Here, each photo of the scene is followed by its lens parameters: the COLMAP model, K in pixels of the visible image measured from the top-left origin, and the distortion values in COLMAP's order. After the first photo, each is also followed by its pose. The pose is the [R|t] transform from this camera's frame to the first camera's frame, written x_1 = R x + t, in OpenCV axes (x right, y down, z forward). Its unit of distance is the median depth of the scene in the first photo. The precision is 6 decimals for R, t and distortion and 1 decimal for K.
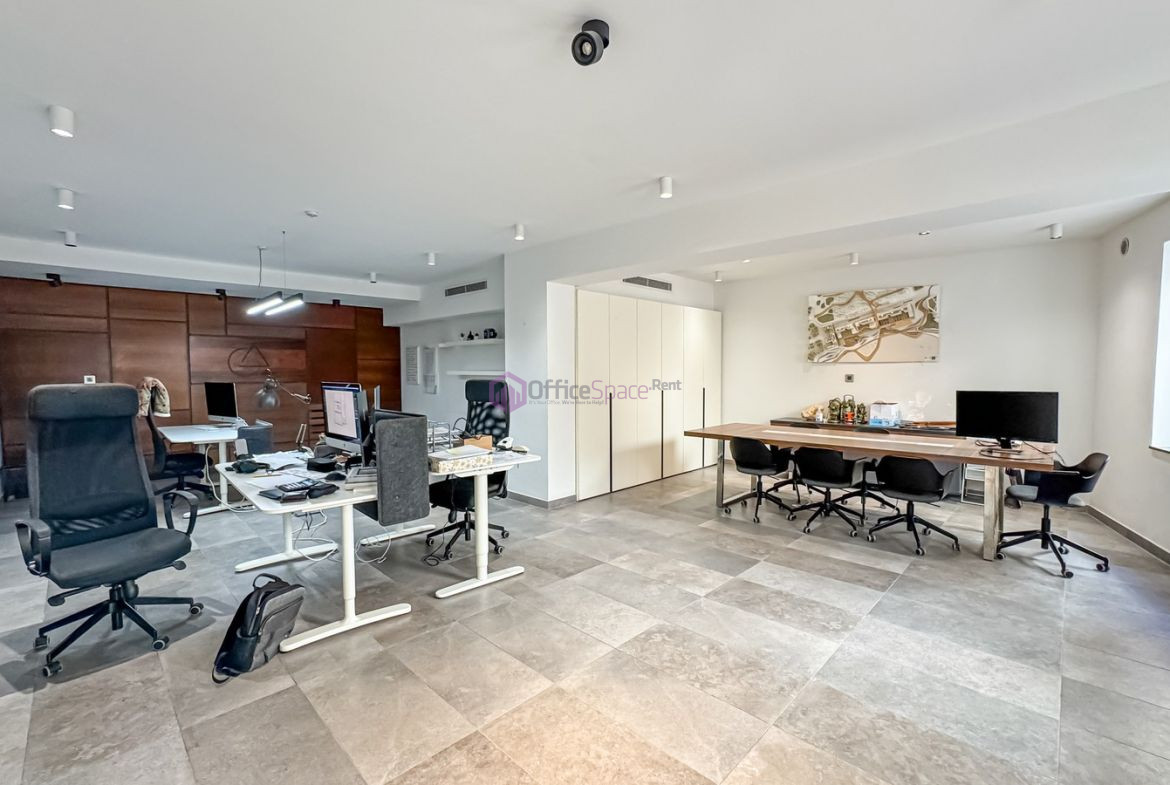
lens RADIAL K [[505.6, 0, 588.0], [0, 505.6, 395.5], [0, 0, 1]] dist [-0.023624, 0.008740]
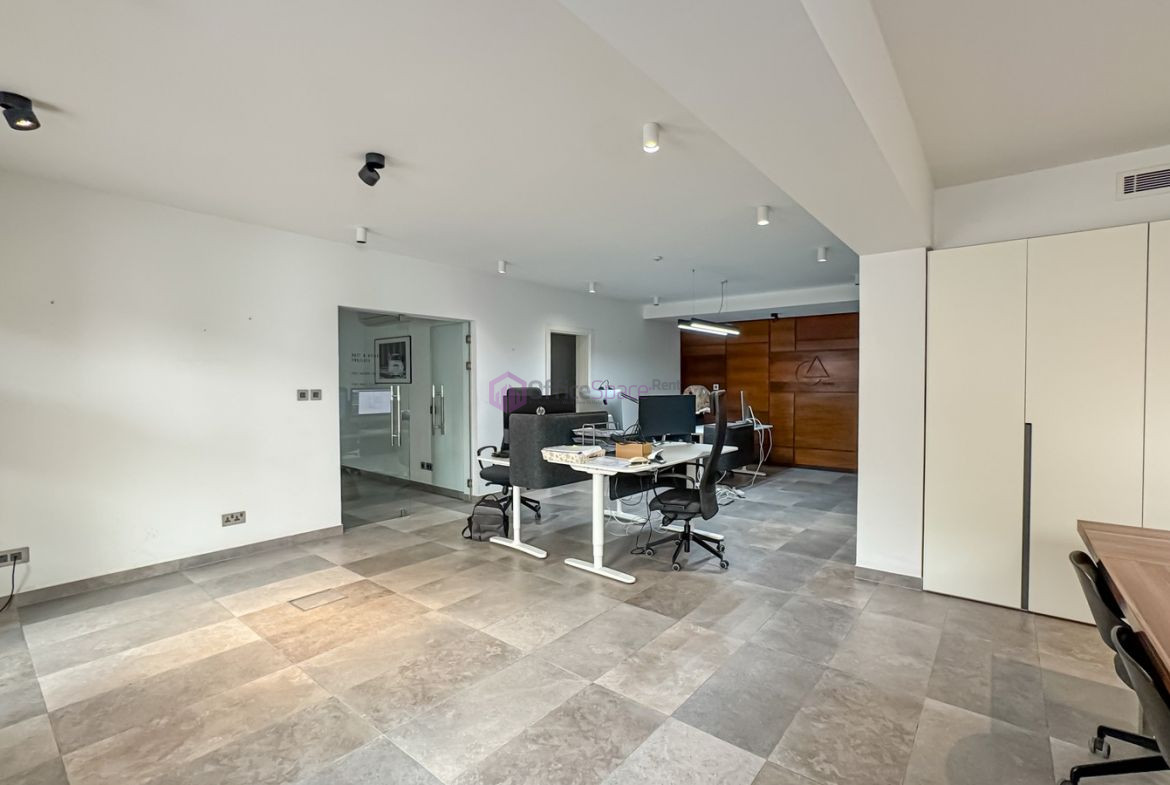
lens RADIAL K [[532.0, 0, 585.0], [0, 532.0, 392.5], [0, 0, 1]] dist [-0.016716, 0.000700]
pose [[0.082942, 0.014735, -0.996445, 0.953134], [-0.044628, 0.998942, 0.011057, -0.031868], [0.995555, 0.043552, 0.083511, 0.867050]]
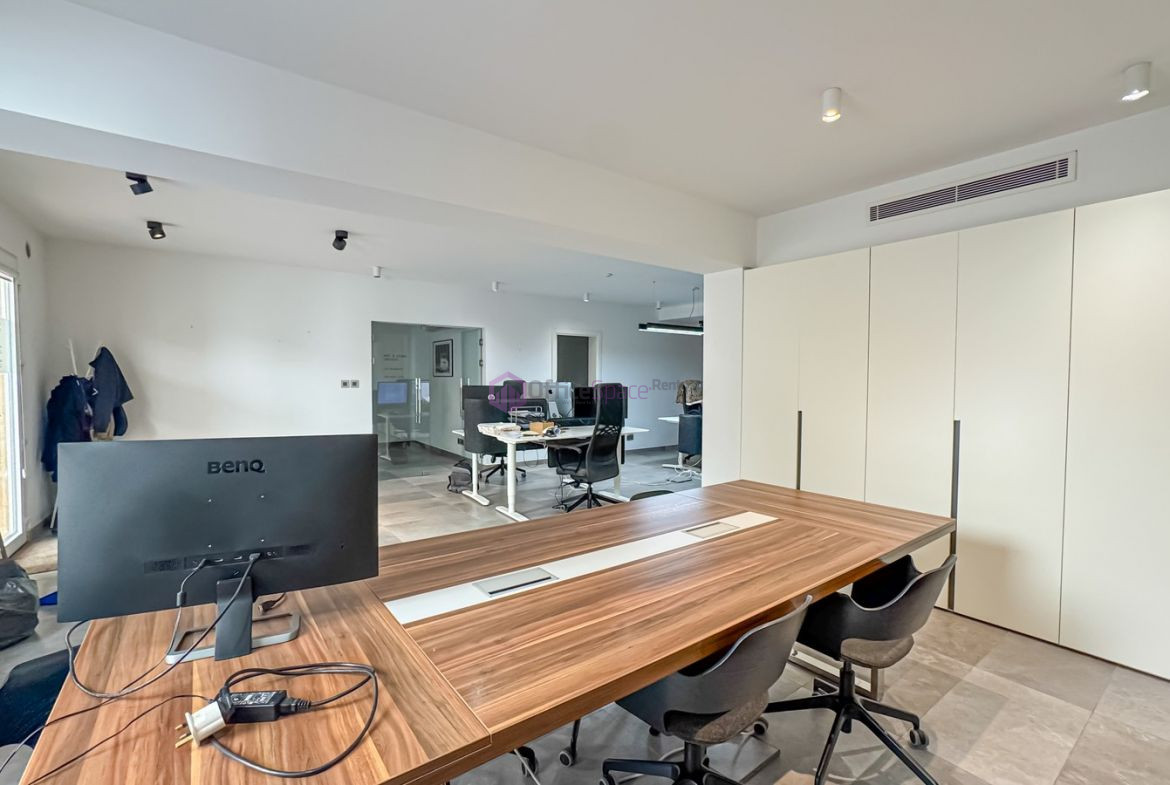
lens RADIAL K [[518.6, 0, 585.0], [0, 518.6, 392.5], [0, 0, 1]] dist [-0.035059, 0.000084]
pose [[-0.165720, 0.024718, -0.985863, 1.288159], [-0.051176, 0.998123, 0.033628, -0.057525], [0.984844, 0.056026, -0.164144, 1.478689]]
